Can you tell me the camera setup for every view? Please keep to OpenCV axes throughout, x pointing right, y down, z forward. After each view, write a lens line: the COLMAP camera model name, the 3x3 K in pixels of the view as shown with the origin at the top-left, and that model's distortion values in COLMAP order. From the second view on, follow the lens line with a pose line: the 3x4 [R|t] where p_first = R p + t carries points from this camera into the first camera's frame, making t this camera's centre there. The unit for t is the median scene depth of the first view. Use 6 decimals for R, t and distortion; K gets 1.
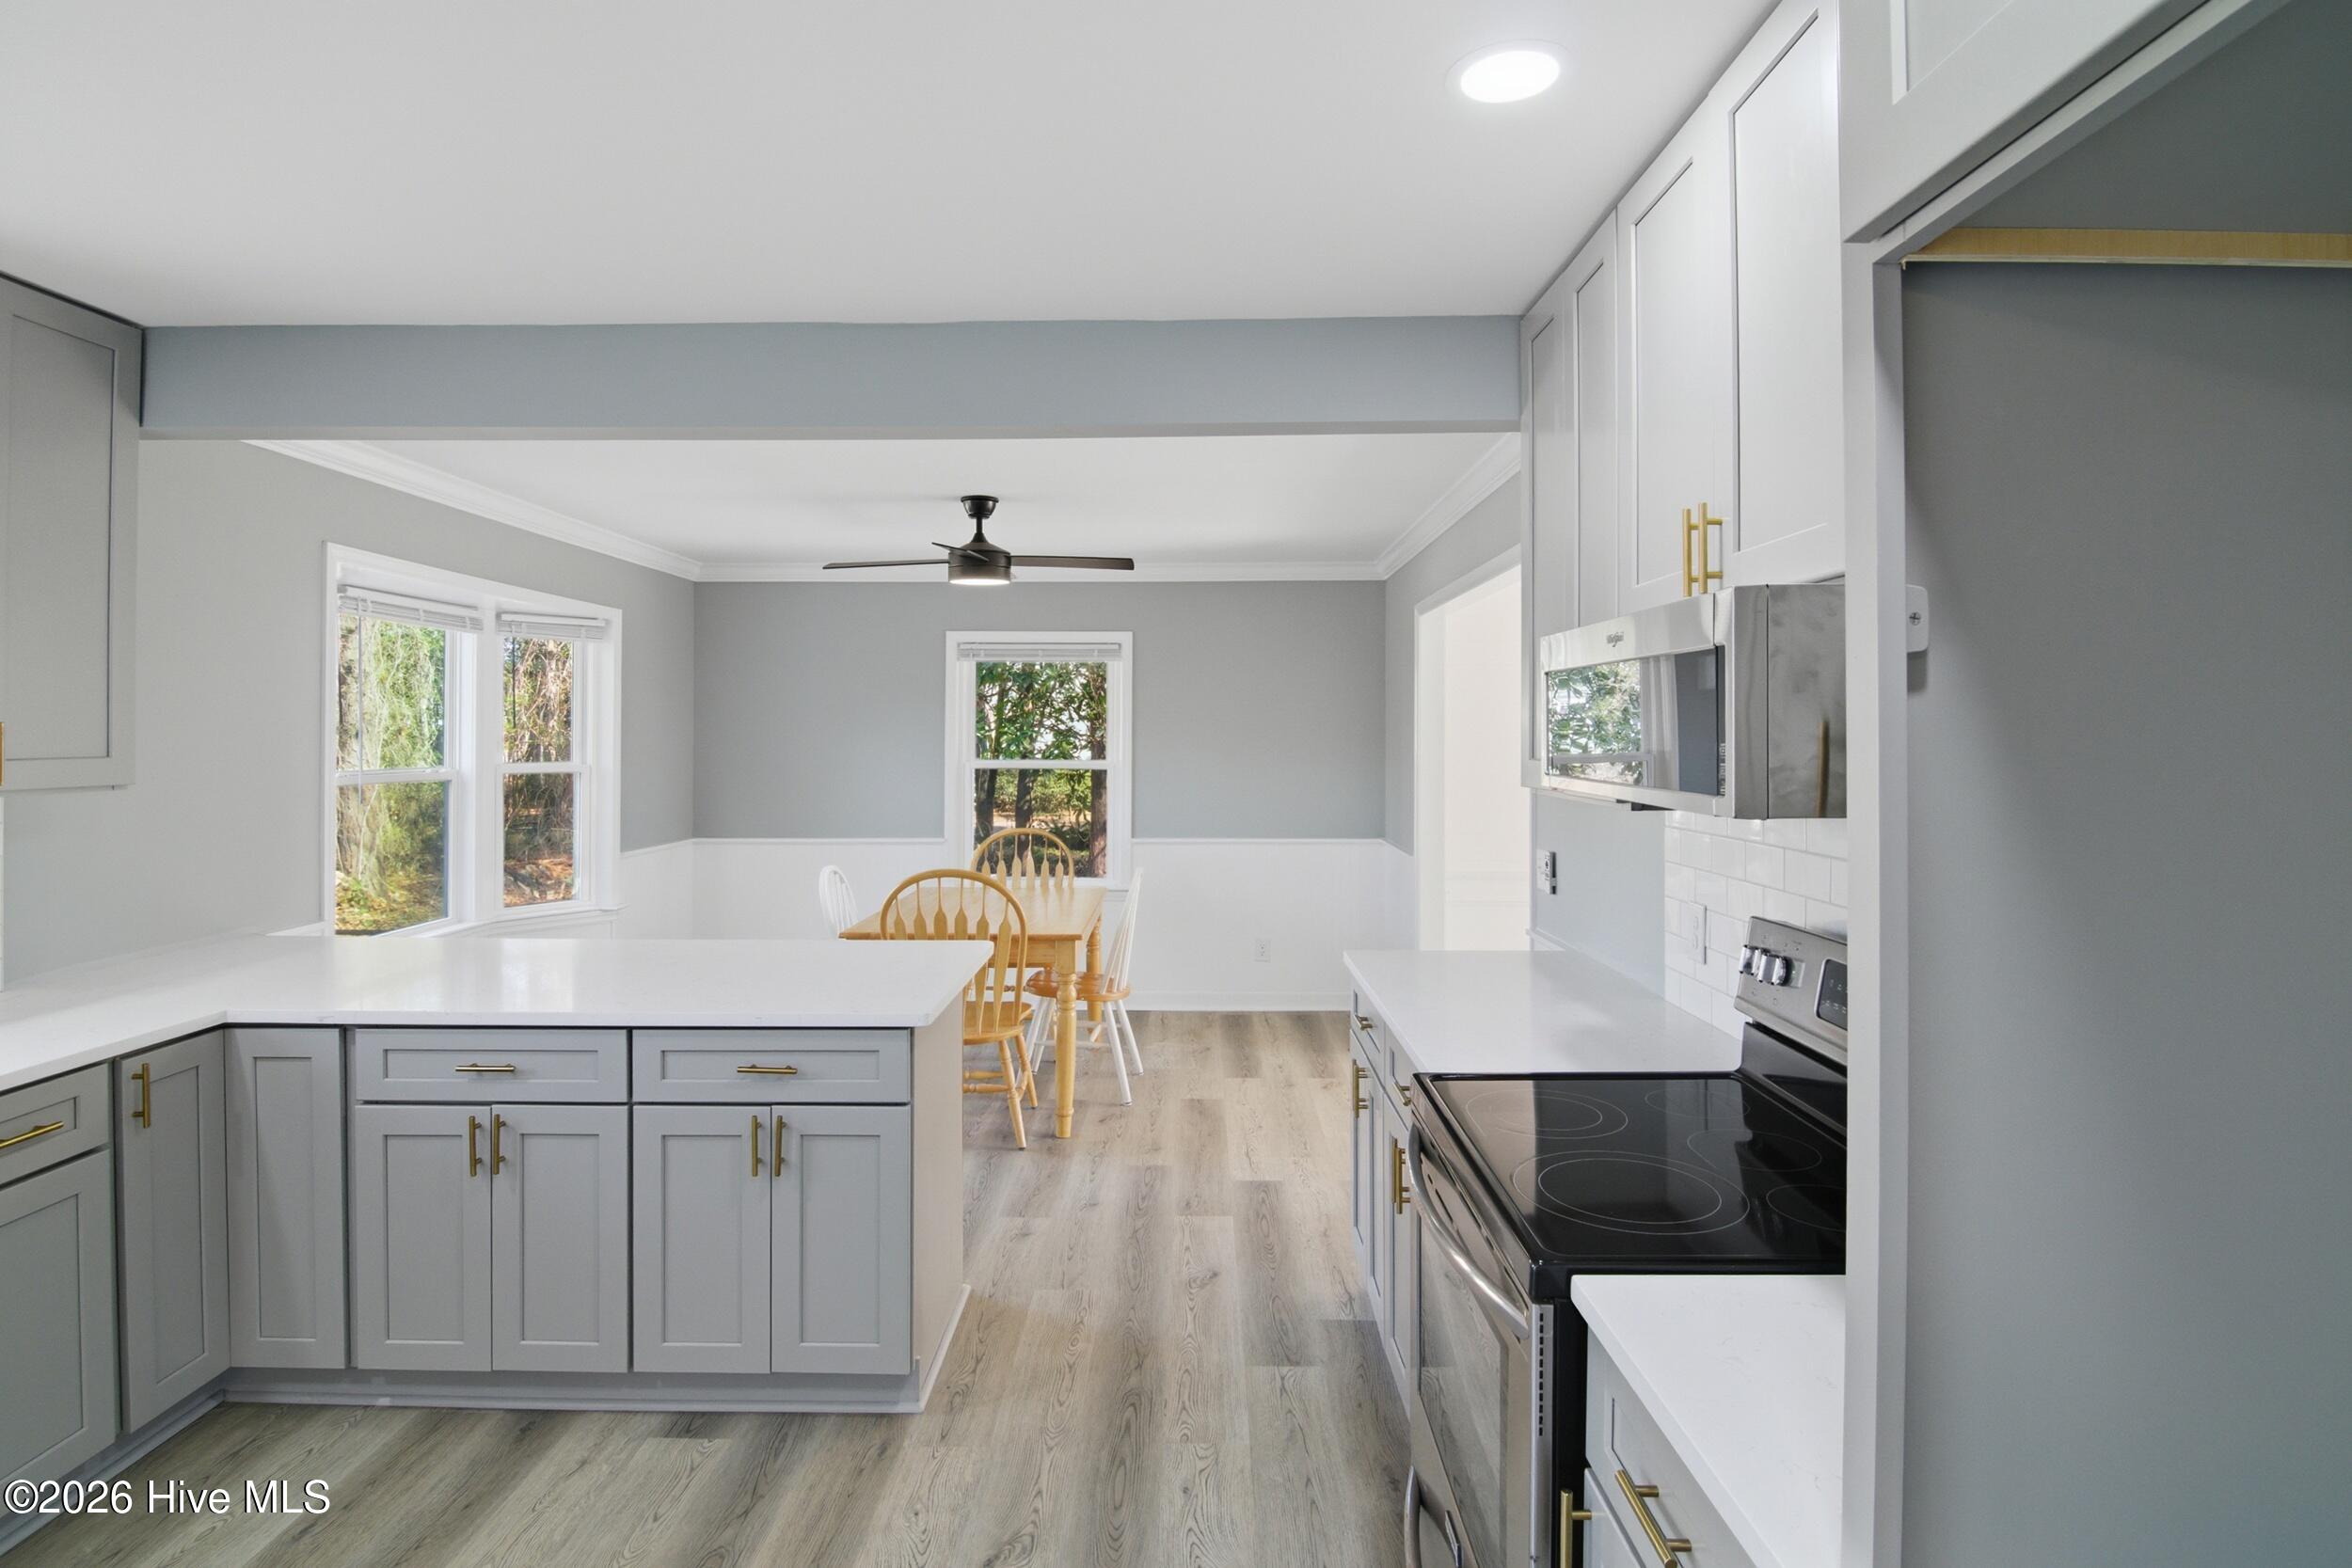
lens RADIAL K [[1186.3, 0, 1175.7], [0, 1186.3, 731.5], [0, 0, 1]] dist [-0.006702, -0.001470]
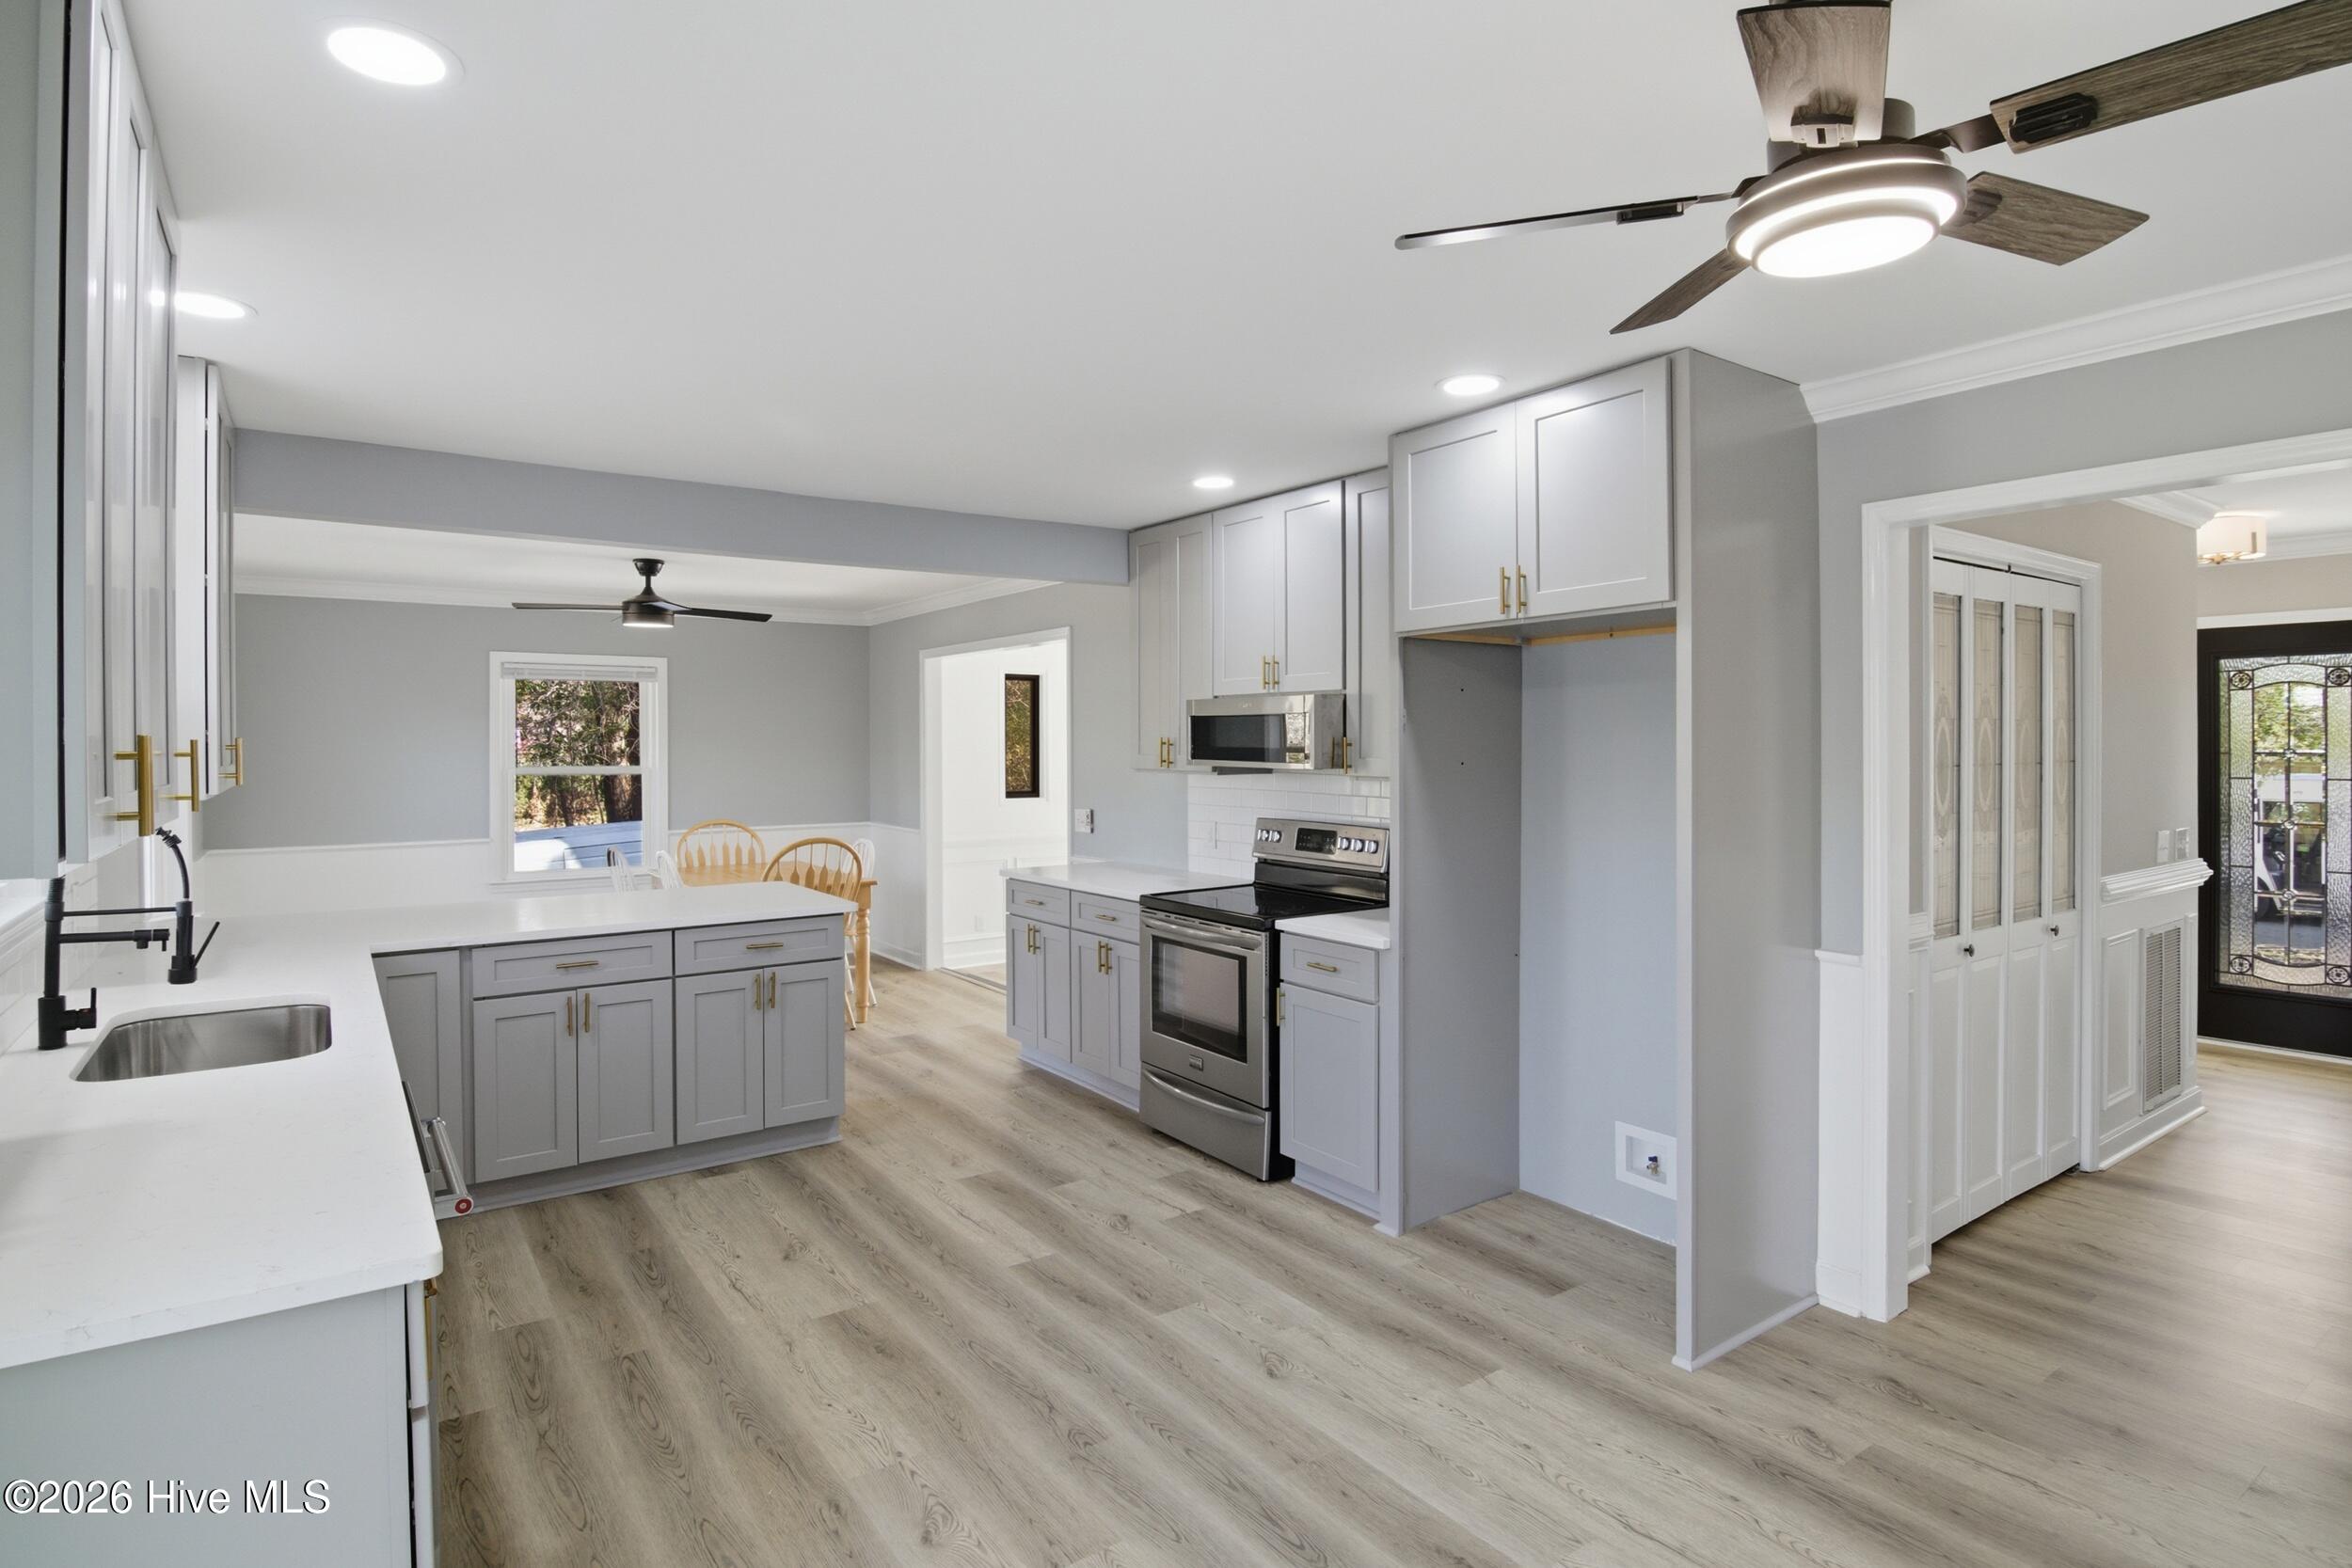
lens RADIAL K [[1212.3, 0, 1172.6], [0, 1212.3, 744.6], [0, 0, 1]] dist [-0.002841, -0.010131]
pose [[0.807748, -0.006481, 0.589492, -0.873501], [0.004449, 0.999978, 0.004898, -0.003064], [-0.589511, -0.001334, 0.807760, -0.705454]]
